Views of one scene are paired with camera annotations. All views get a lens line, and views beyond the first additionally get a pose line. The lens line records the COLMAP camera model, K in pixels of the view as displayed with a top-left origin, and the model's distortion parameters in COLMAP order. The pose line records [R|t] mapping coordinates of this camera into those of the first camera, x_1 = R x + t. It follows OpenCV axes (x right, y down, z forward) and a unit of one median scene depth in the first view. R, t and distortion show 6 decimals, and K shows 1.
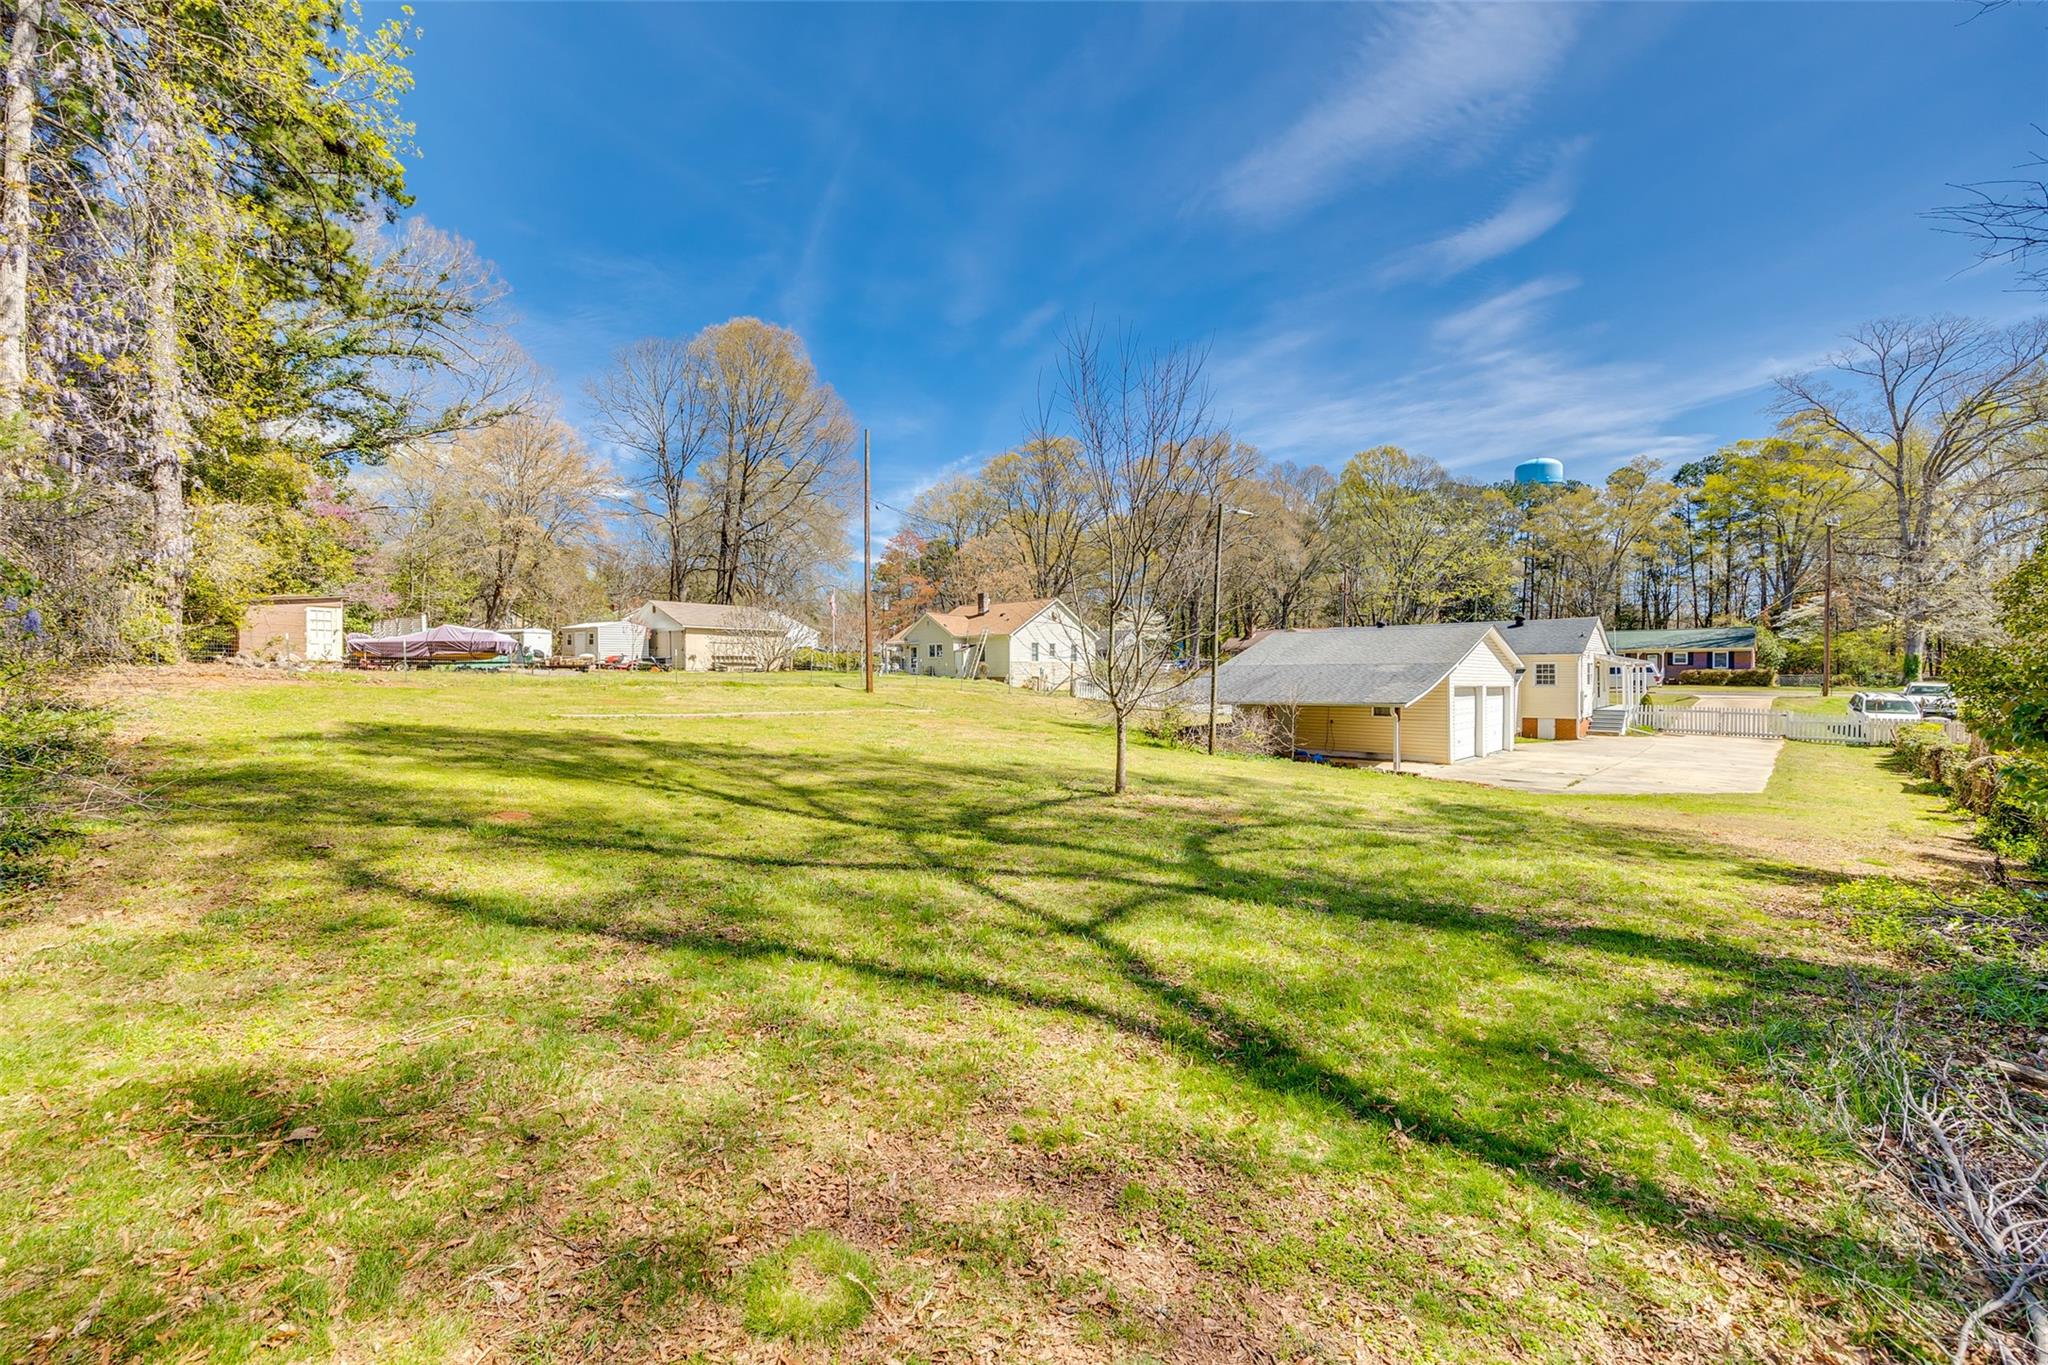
lens RADIAL K [[829.1, 0, 1024.0], [0, 829.1, 682.5], [0, 0, 1]] dist [-0.000142, 0.012241]
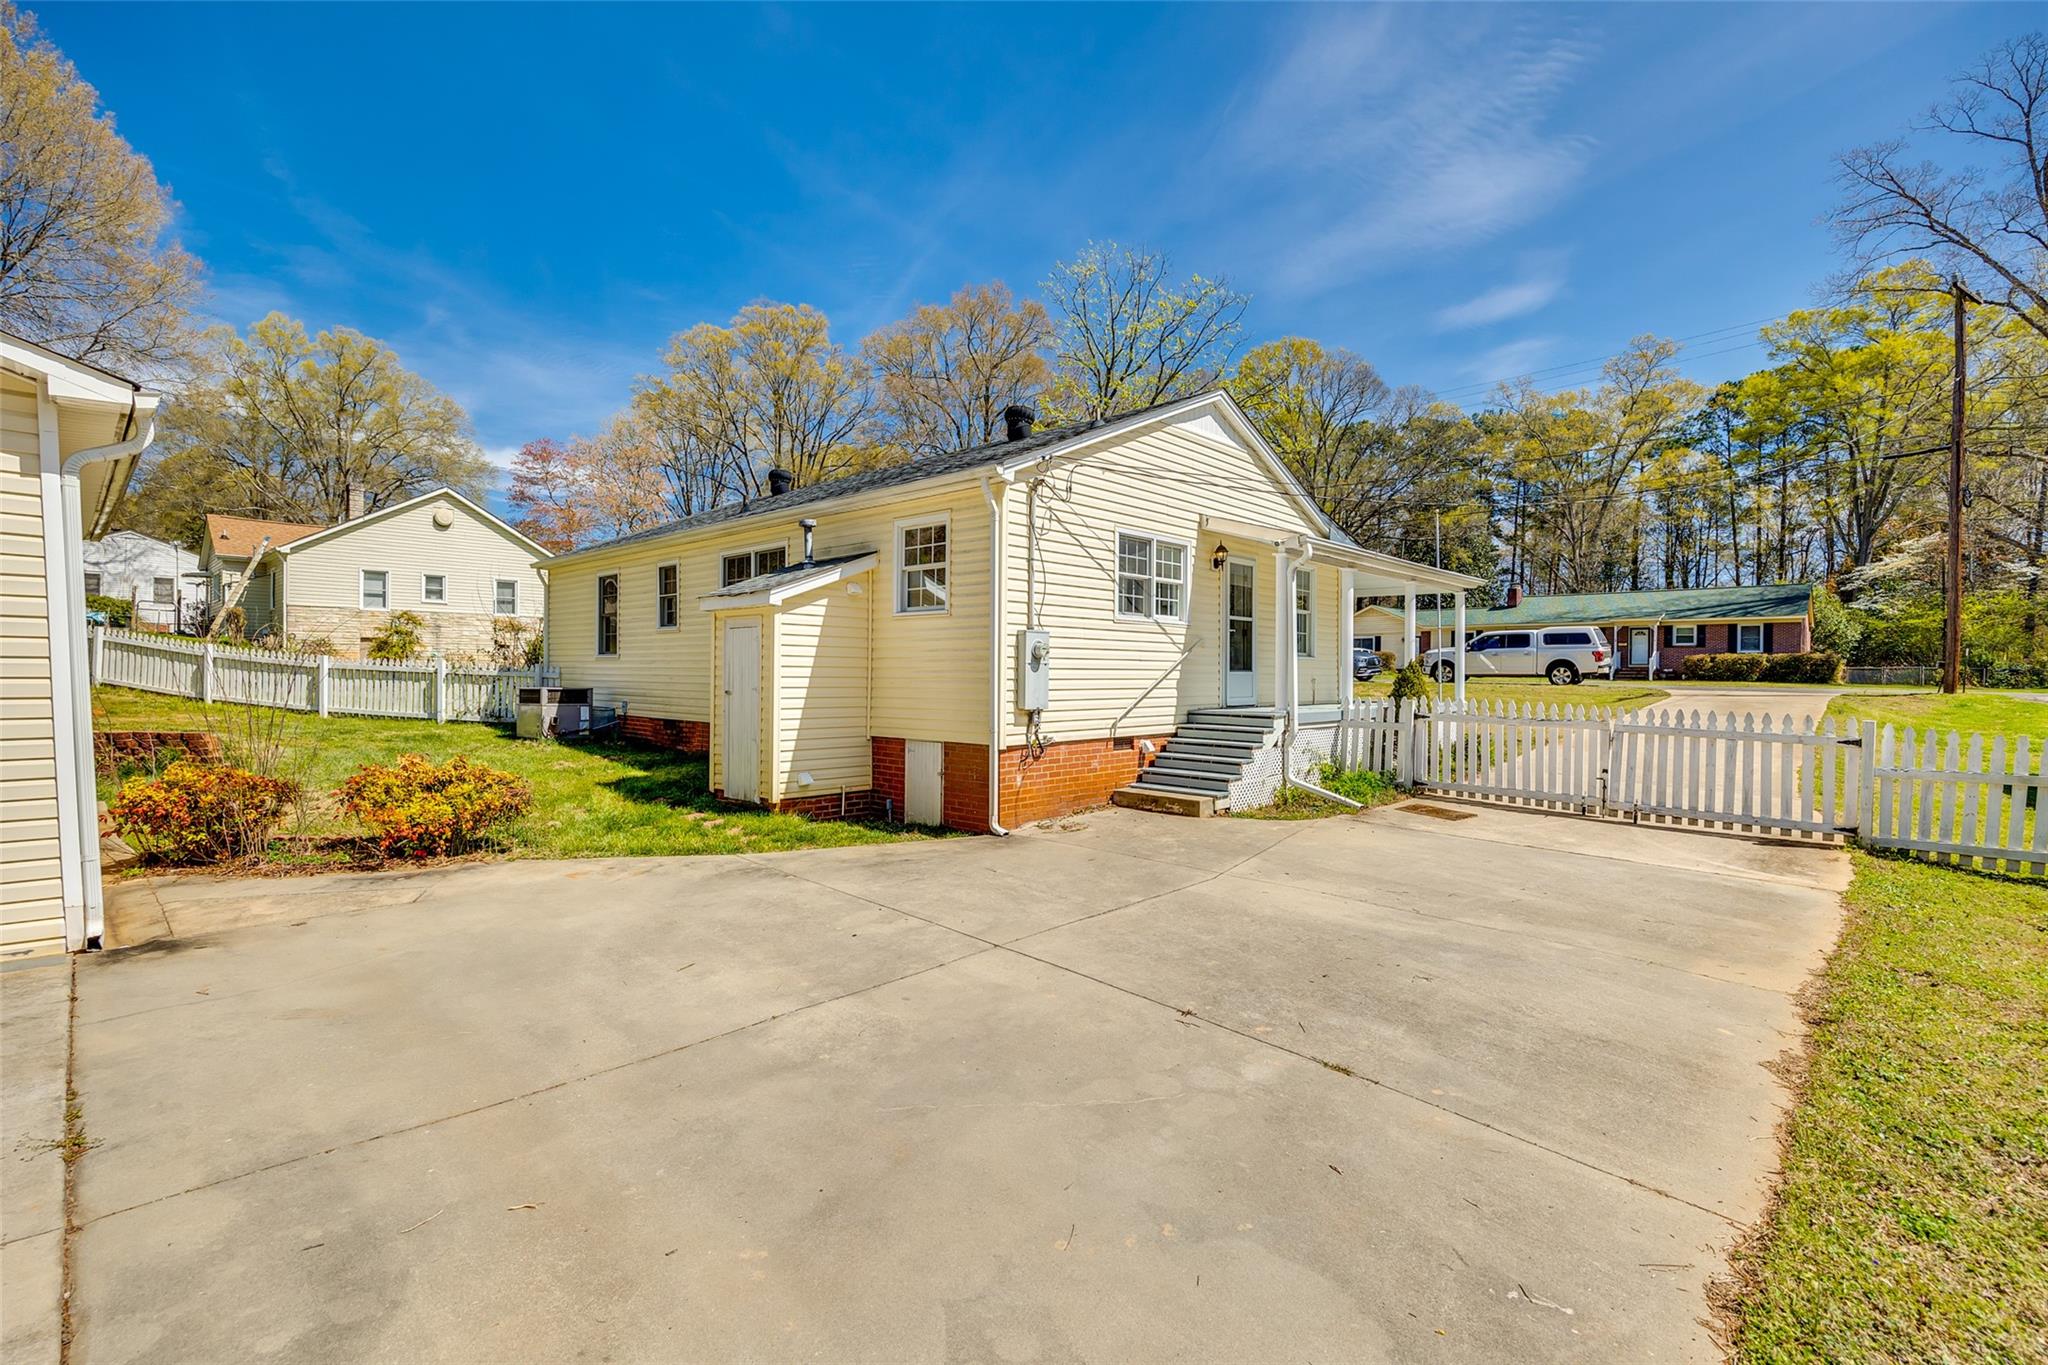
lens RADIAL K [[884.5, 0, 1024.0], [0, 884.5, 682.5], [0, 0, 1]] dist [-0.001389, -0.000410]
pose [[0.999719, 0.015168, -0.018205, 0.336861], [-0.015184, 0.999884, -0.000729, 0.012185], [0.018192, 0.001005, 0.999834, 0.370341]]
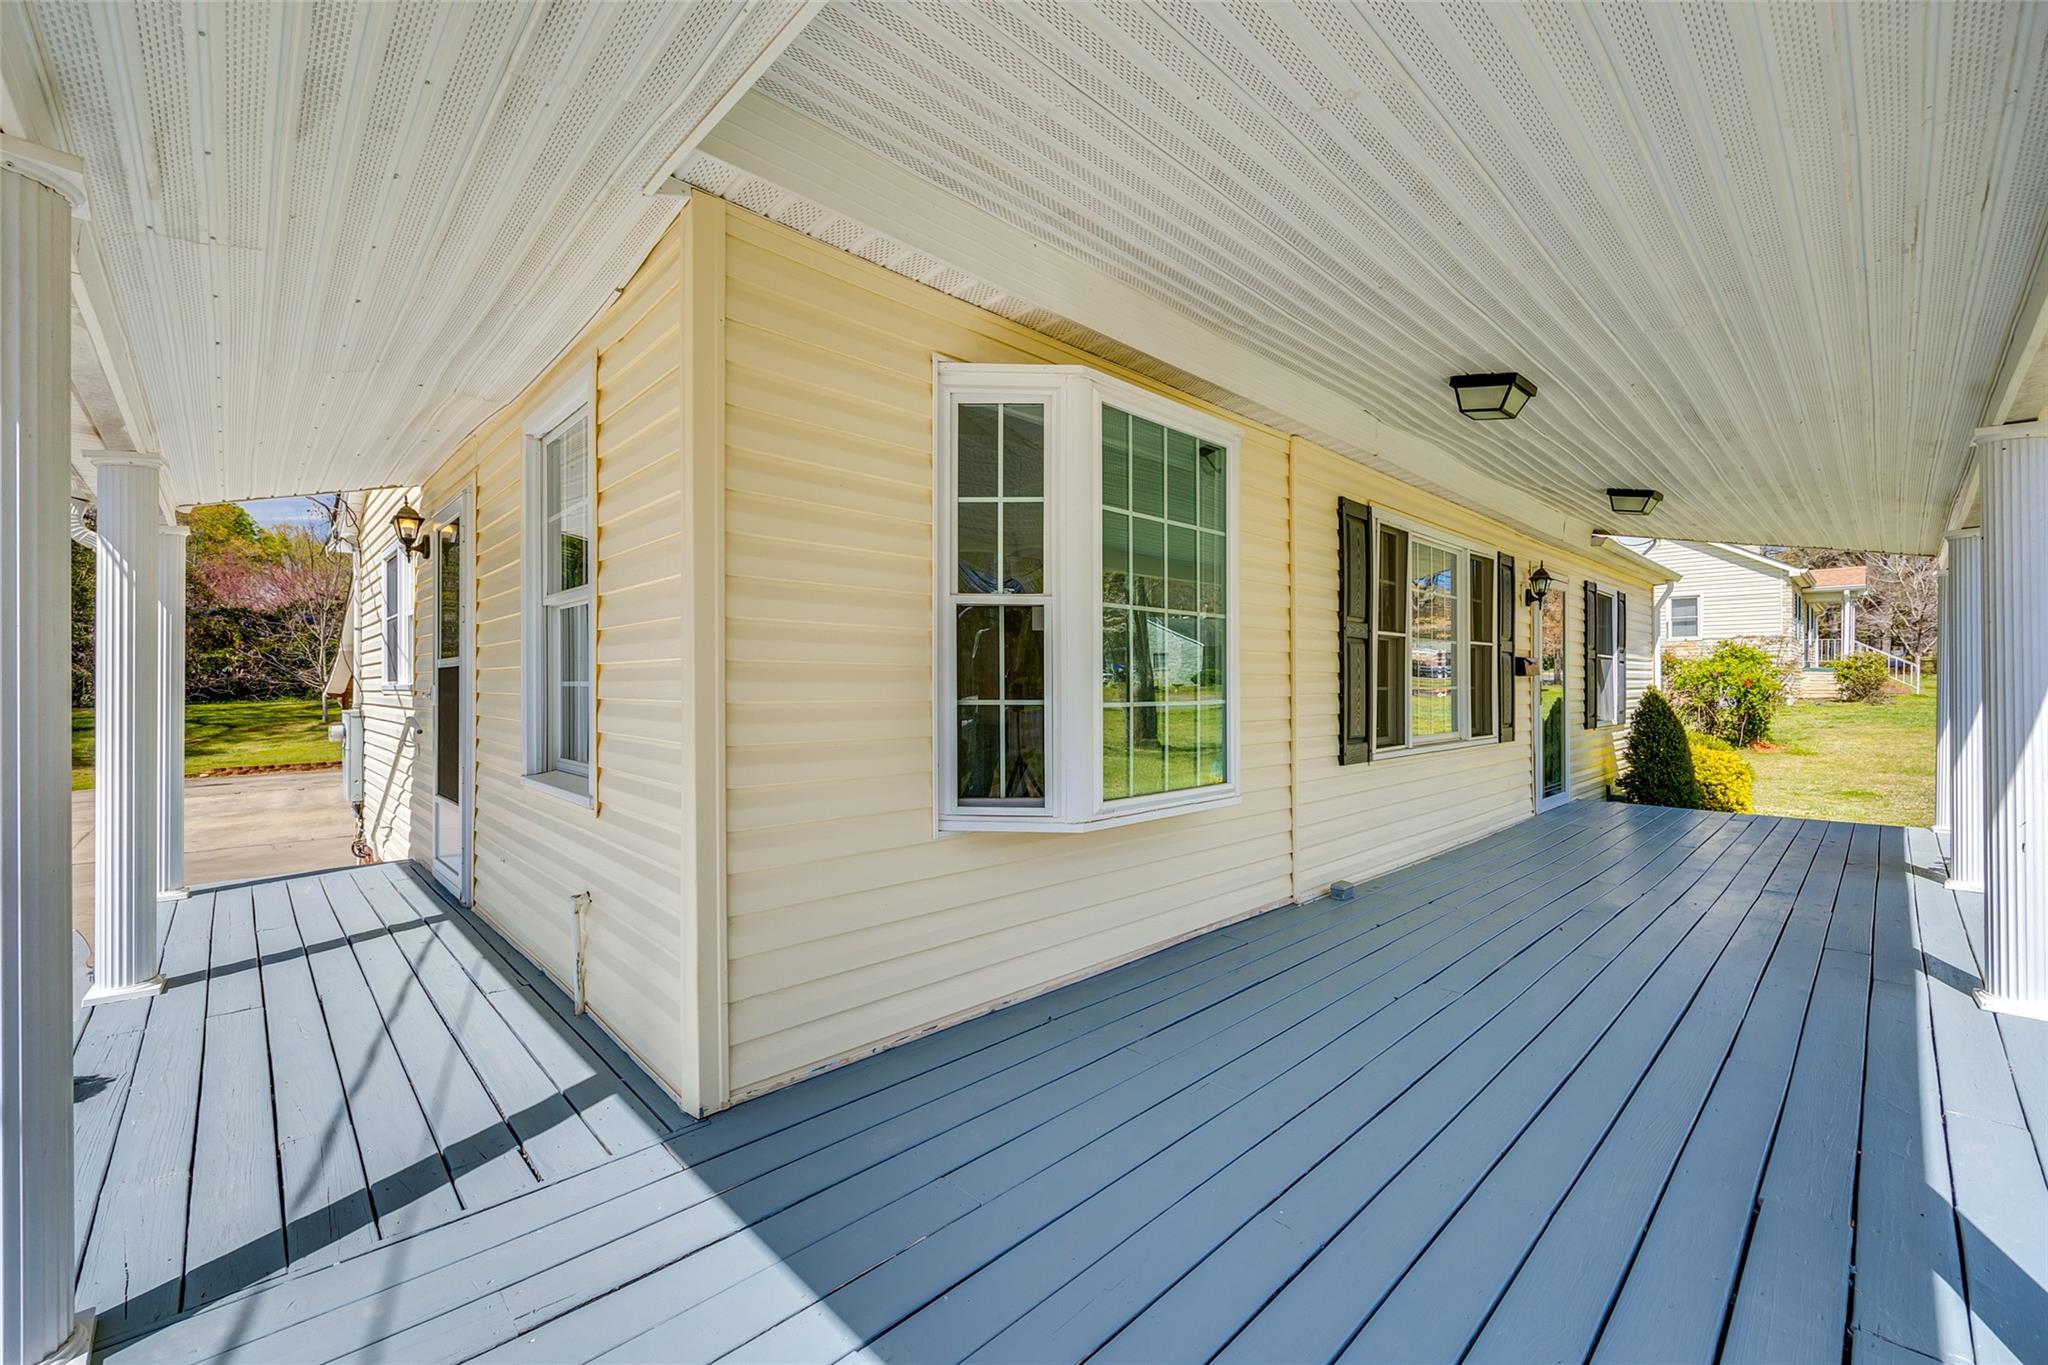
lens RADIAL K [[829.1, 0, 1024.0], [0, 829.1, 682.5], [0, 0, 1]] dist [-0.000142, 0.012241]
pose [[-0.086618, 0.000745, -0.996241, 0.434918], [-0.009368, 0.999955, 0.001562, 0.001593], [0.996198, 0.009468, -0.086607, 0.575397]]
